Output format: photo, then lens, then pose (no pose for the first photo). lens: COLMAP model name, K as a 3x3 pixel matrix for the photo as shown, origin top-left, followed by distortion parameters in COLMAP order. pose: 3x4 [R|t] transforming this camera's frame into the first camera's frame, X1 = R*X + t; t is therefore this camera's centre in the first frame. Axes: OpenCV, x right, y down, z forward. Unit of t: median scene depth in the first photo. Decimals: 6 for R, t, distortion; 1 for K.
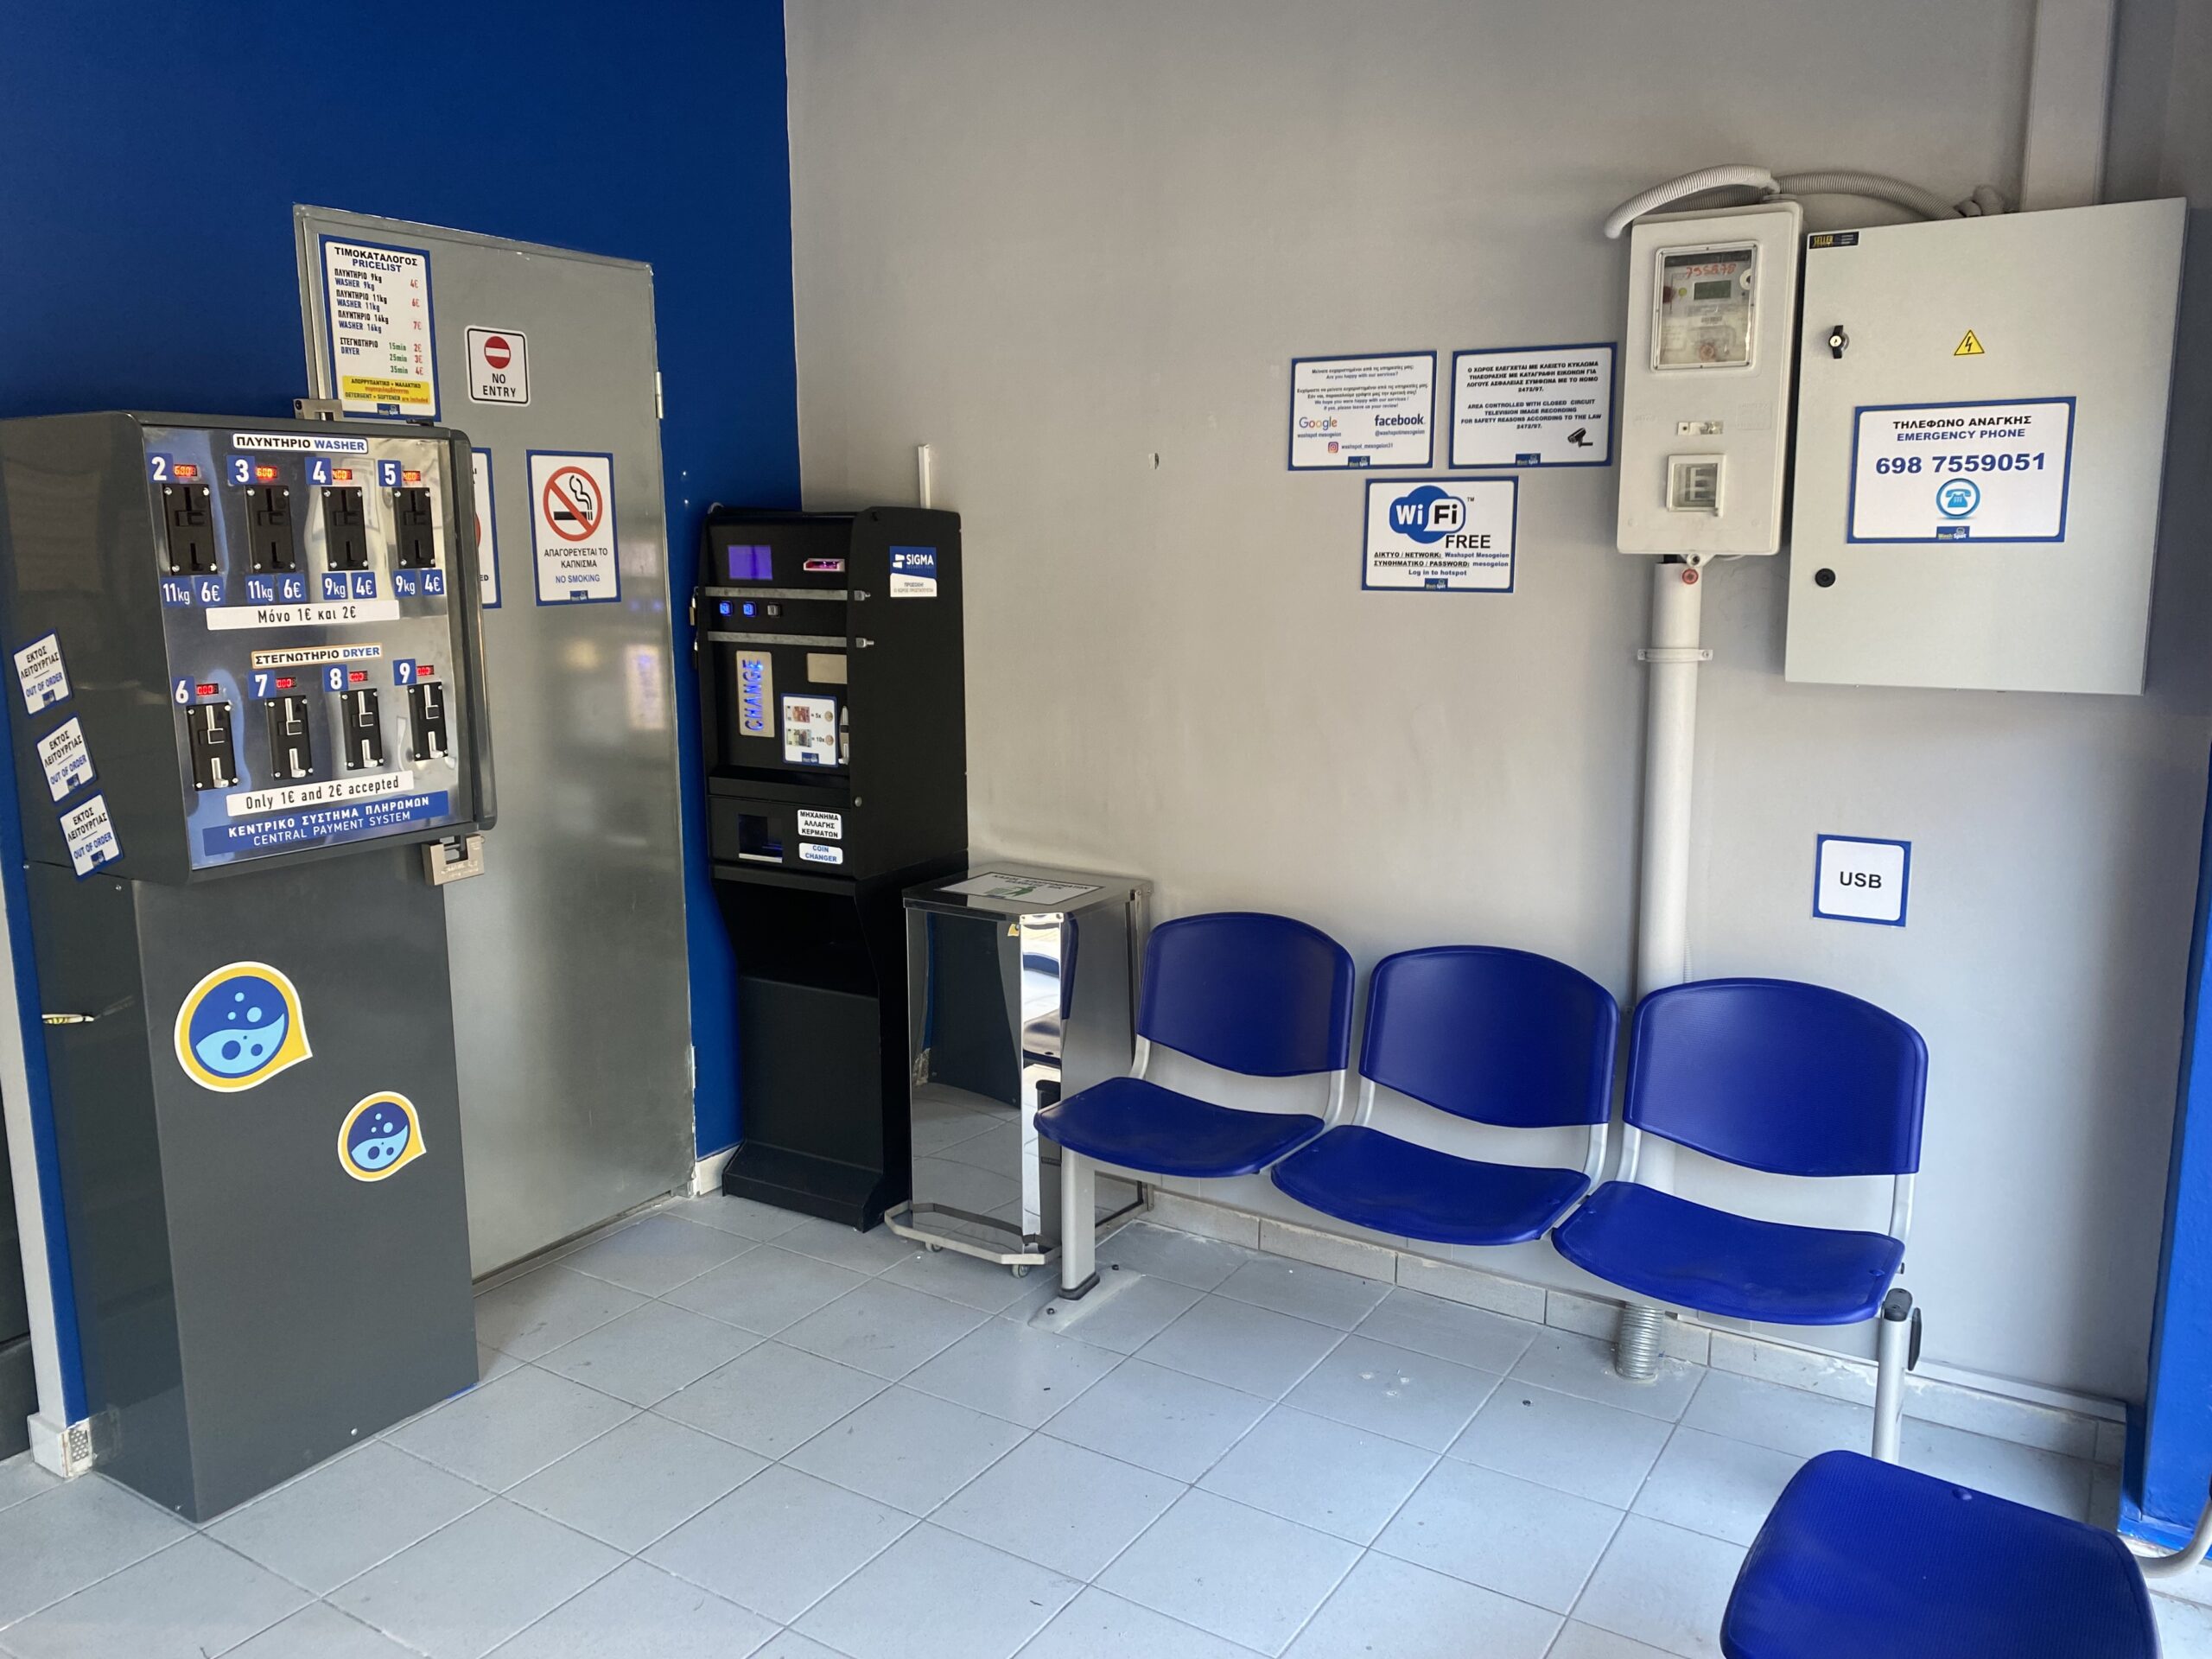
lens RADIAL K [[1691.1, 0, 1114.9], [0, 1691.1, 808.6], [0, 0, 1]] dist [0.022973, -0.015857]
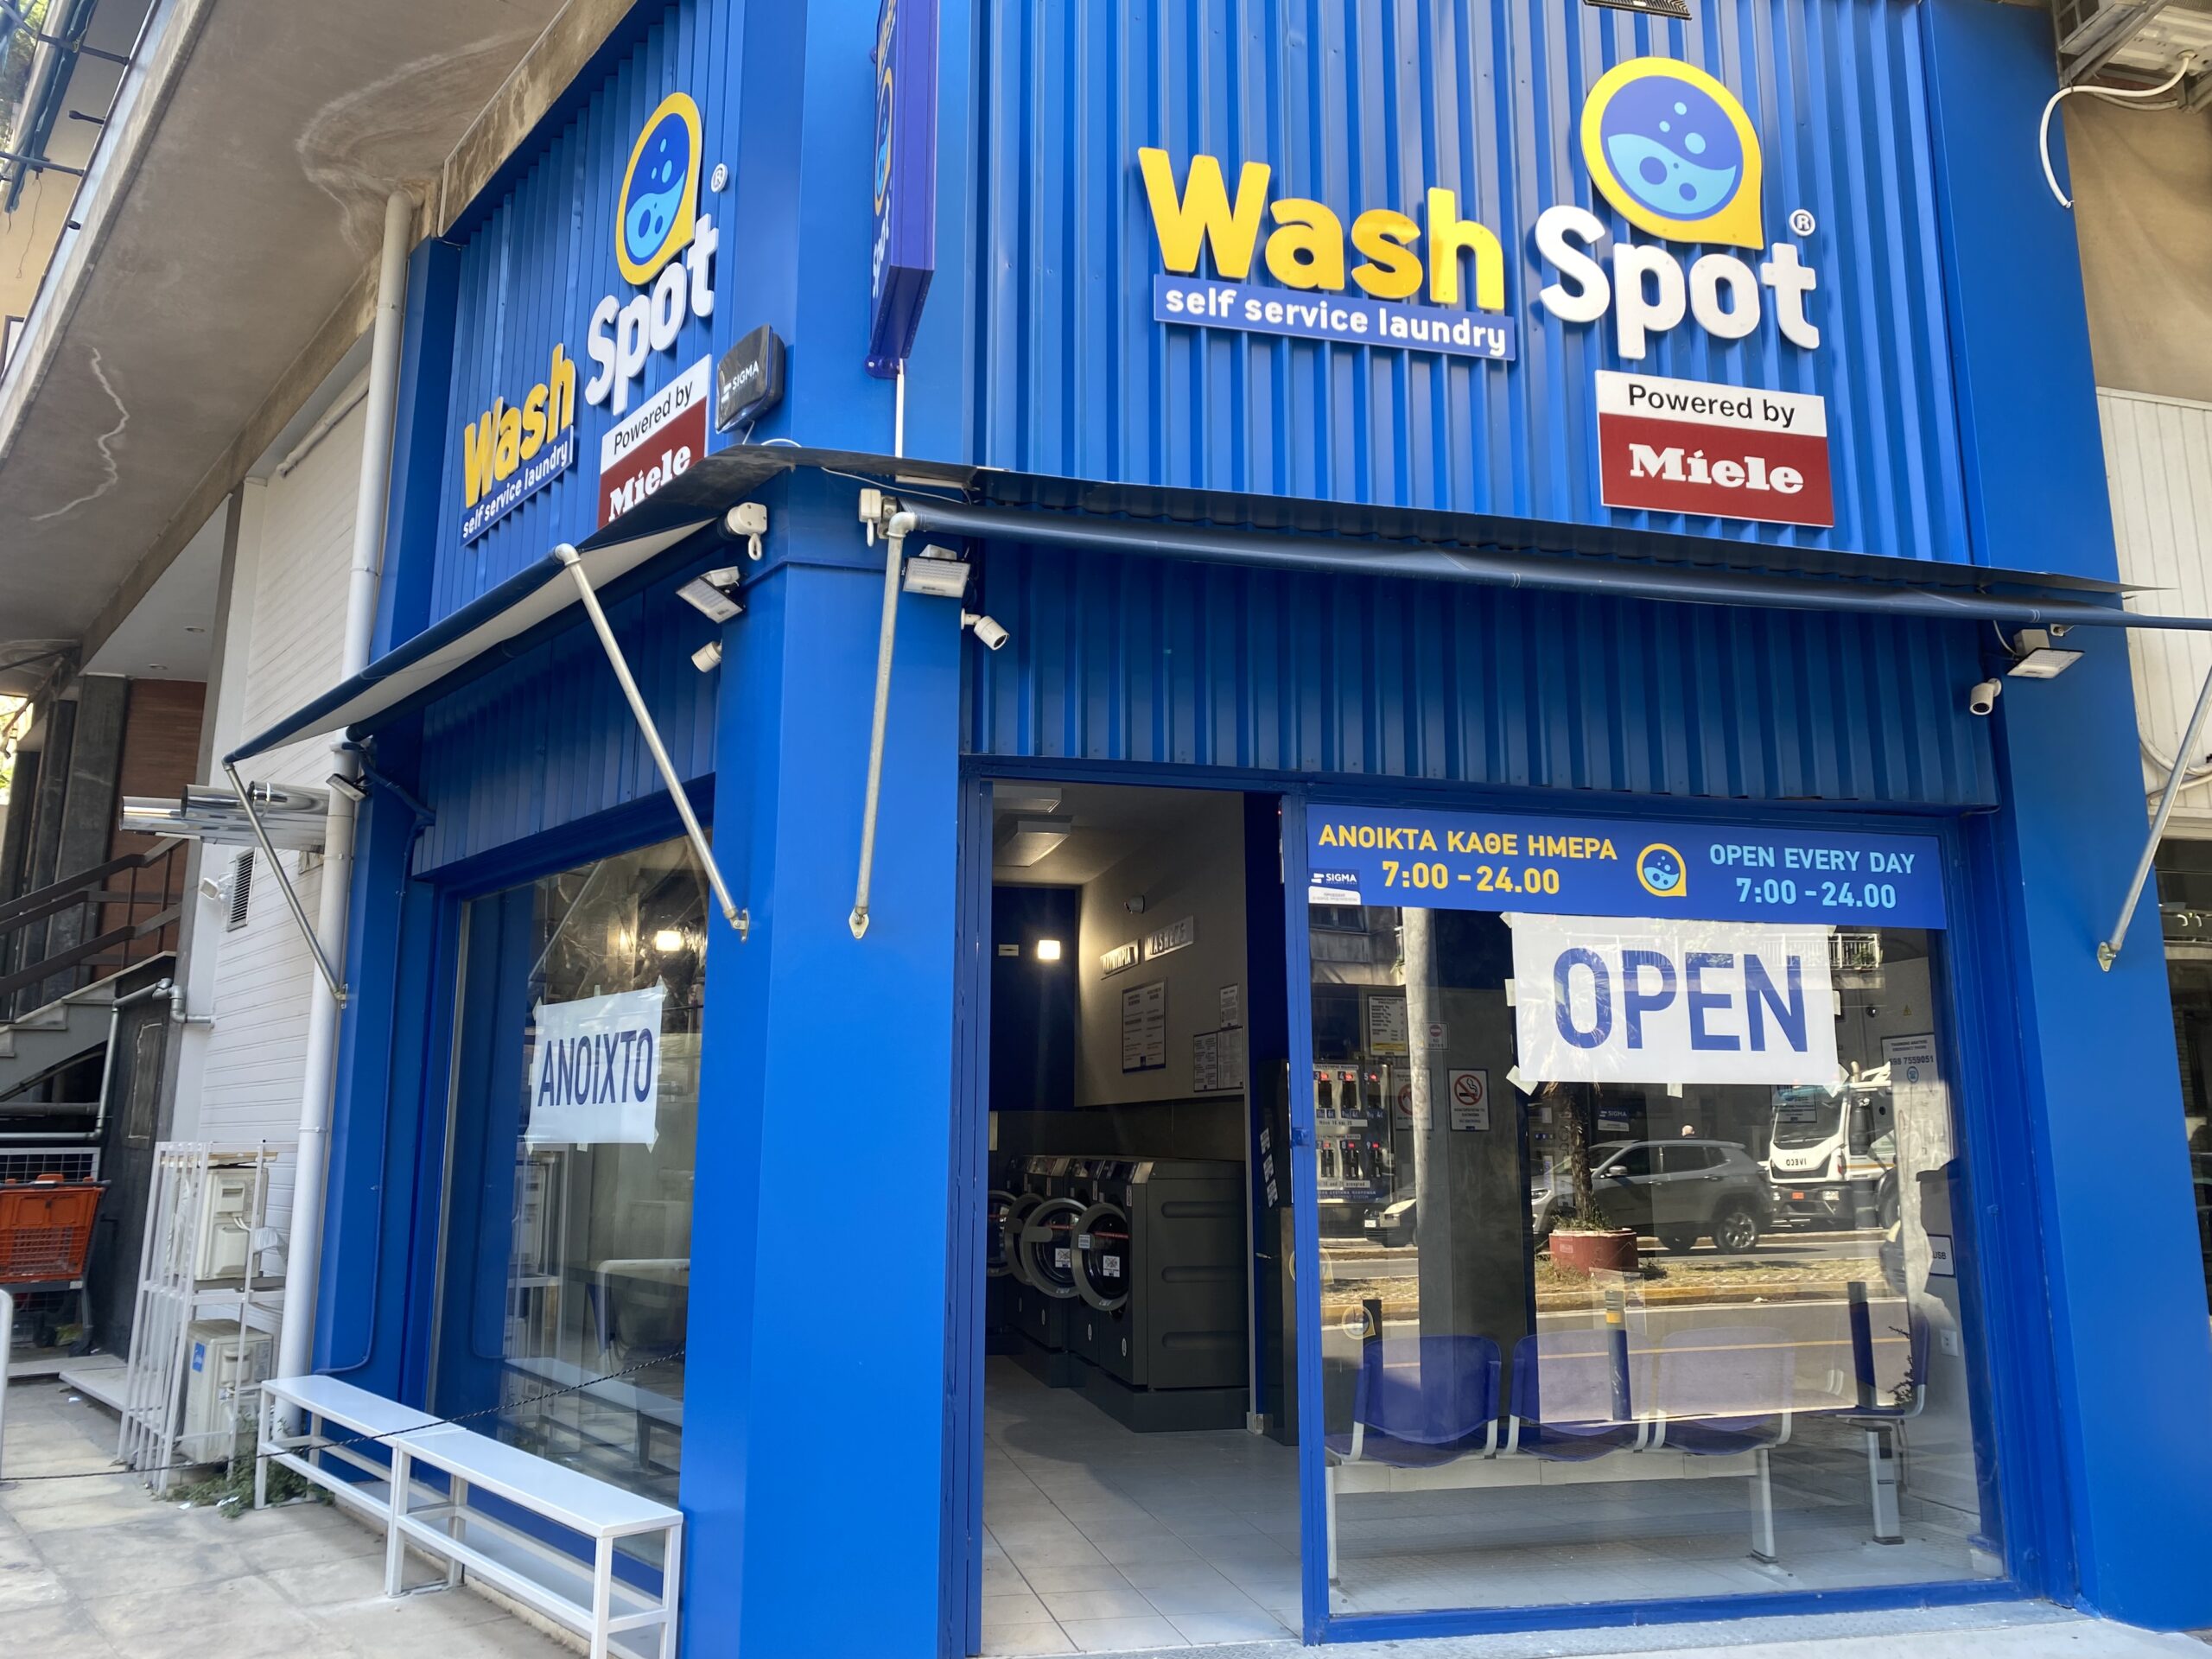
lens RADIAL K [[1629.4, 0, 1099.5], [0, 1629.4, 777.0], [0, 0, 1]] dist [0.072463, -0.122144]
pose [[0.715842, -0.141451, -0.683785, 1.107350], [-0.125566, 0.937226, -0.325332, 0.262425], [0.686879, 0.318746, 0.653145, -1.182385]]
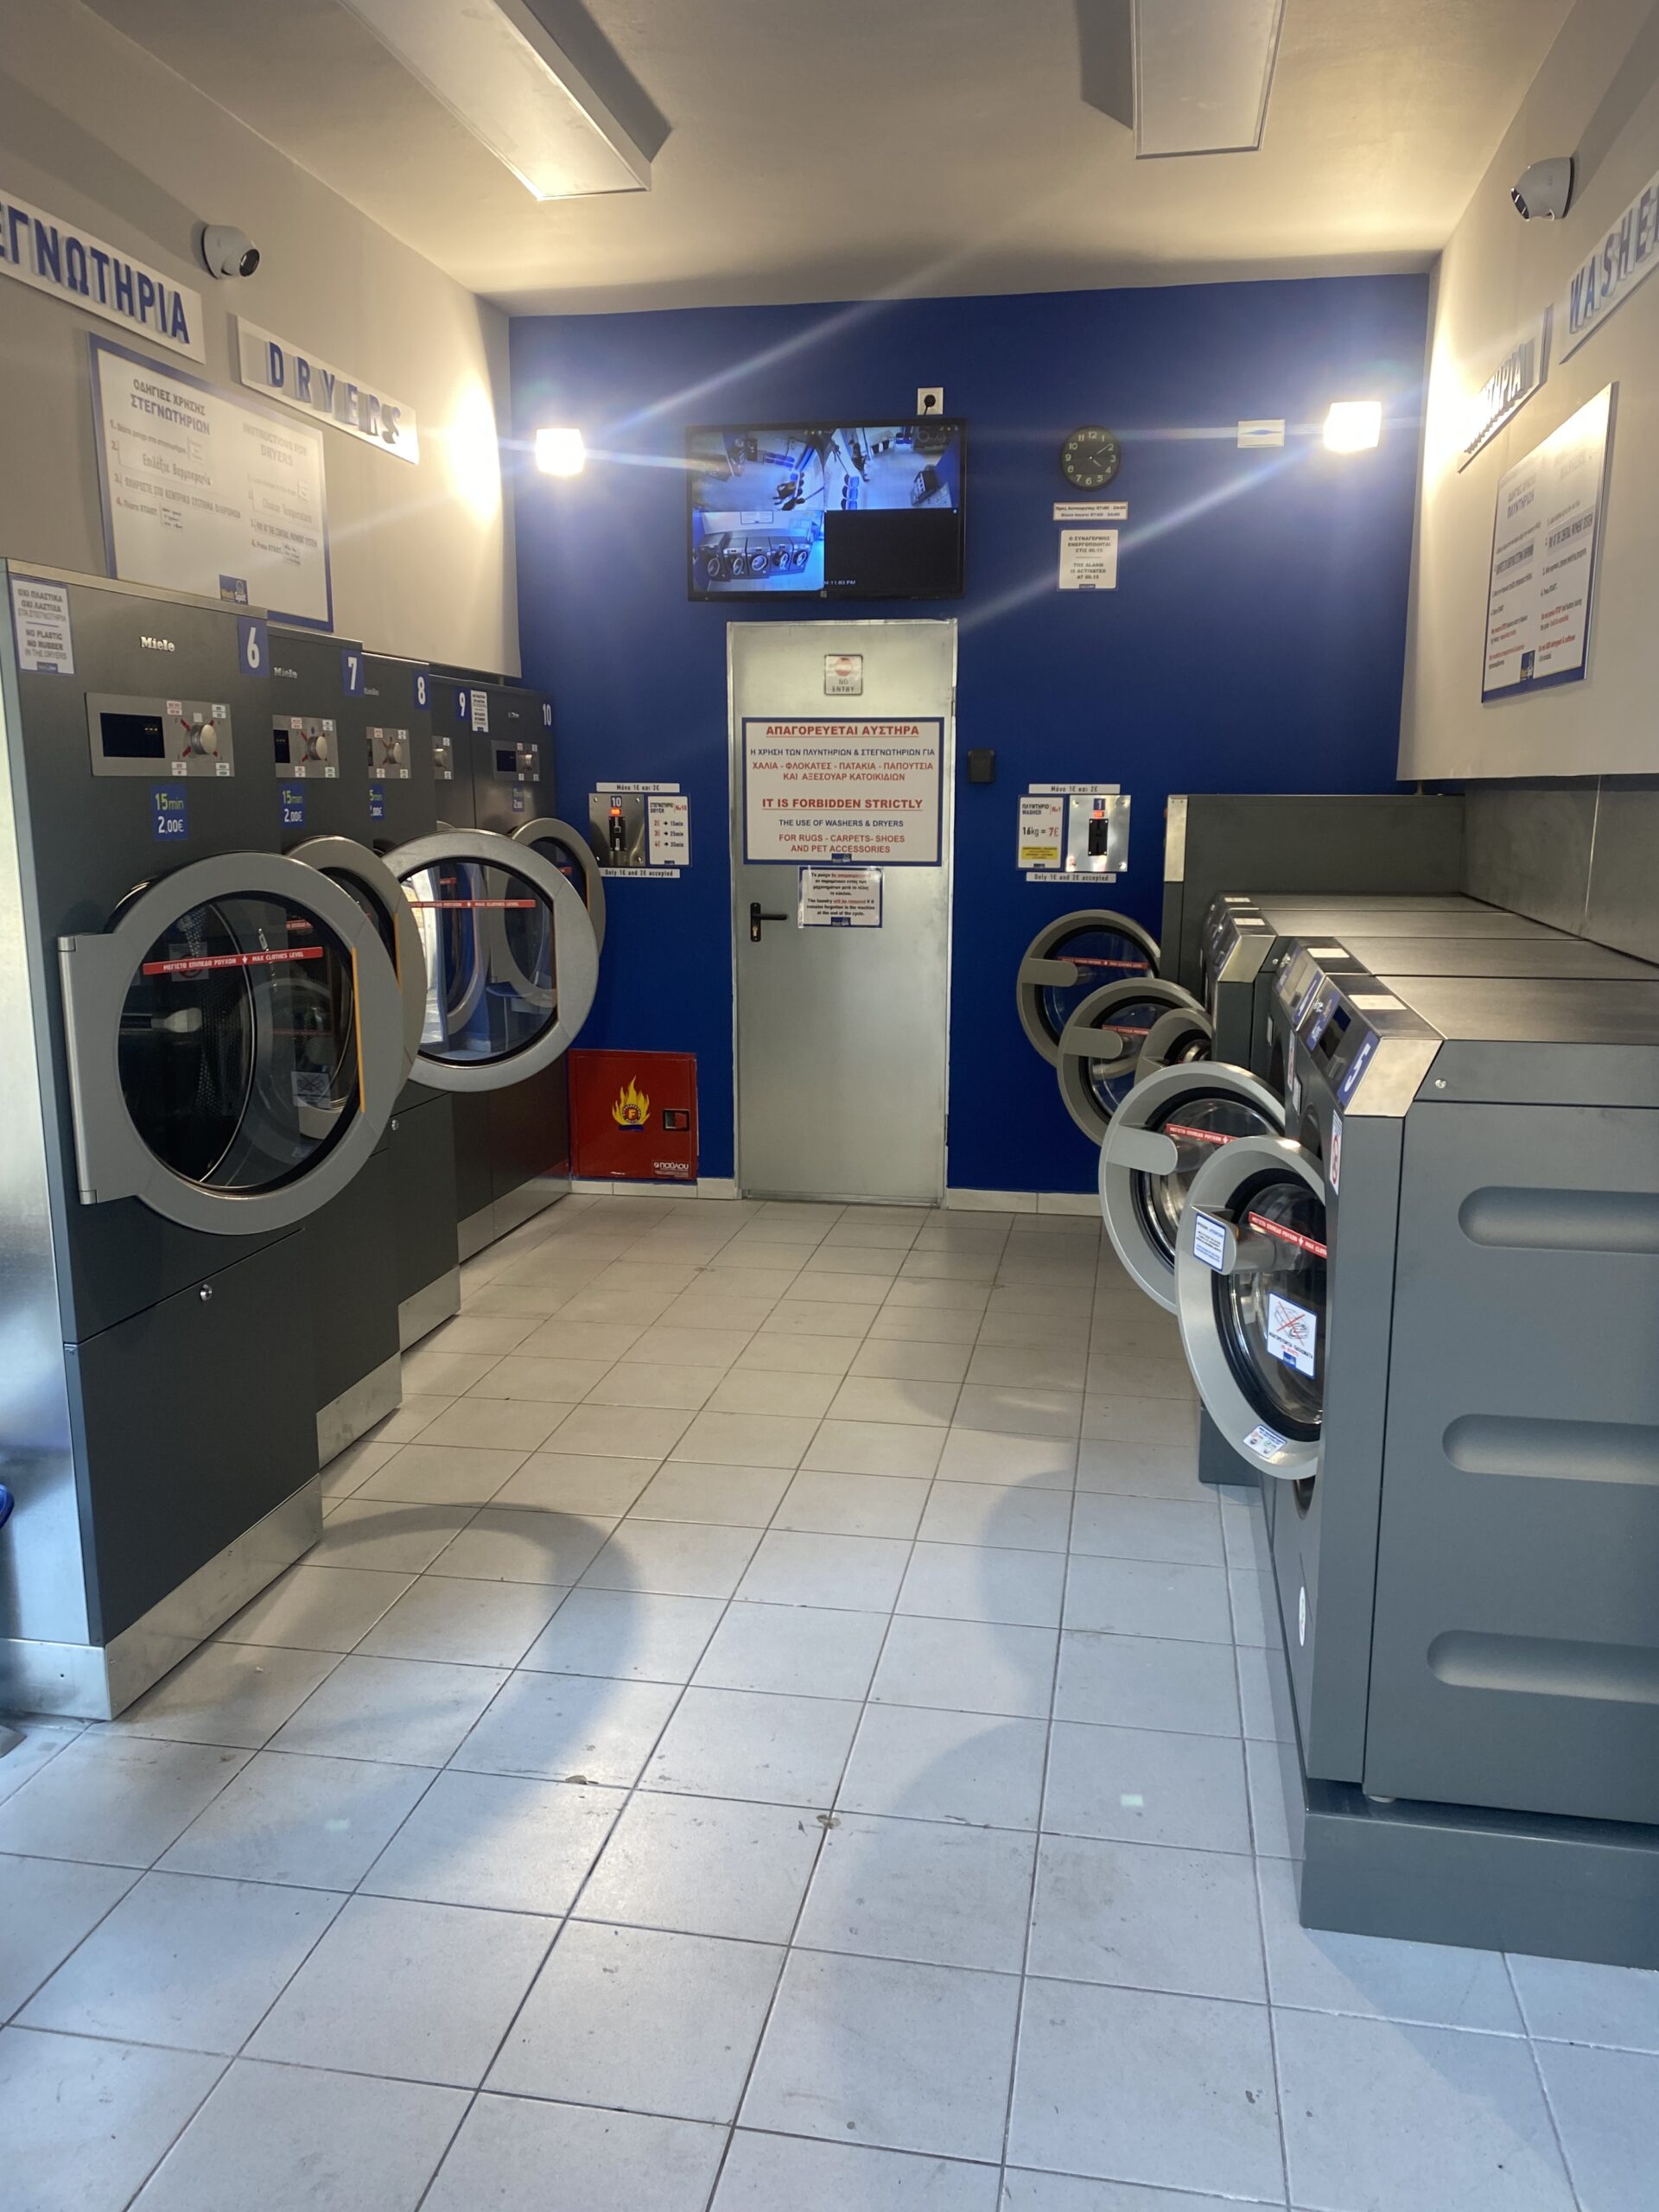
lens RADIAL K [[1691.1, 0, 839.9], [0, 1691.1, 1119.7], [0, 0, 1]] dist [0.022973, -0.015857]
pose [[0.379214, 0.184189, -0.906792, -0.148643], [-0.161352, 0.978137, 0.131205, -0.036052], [0.911133, 0.096558, 0.400642, 0.265355]]
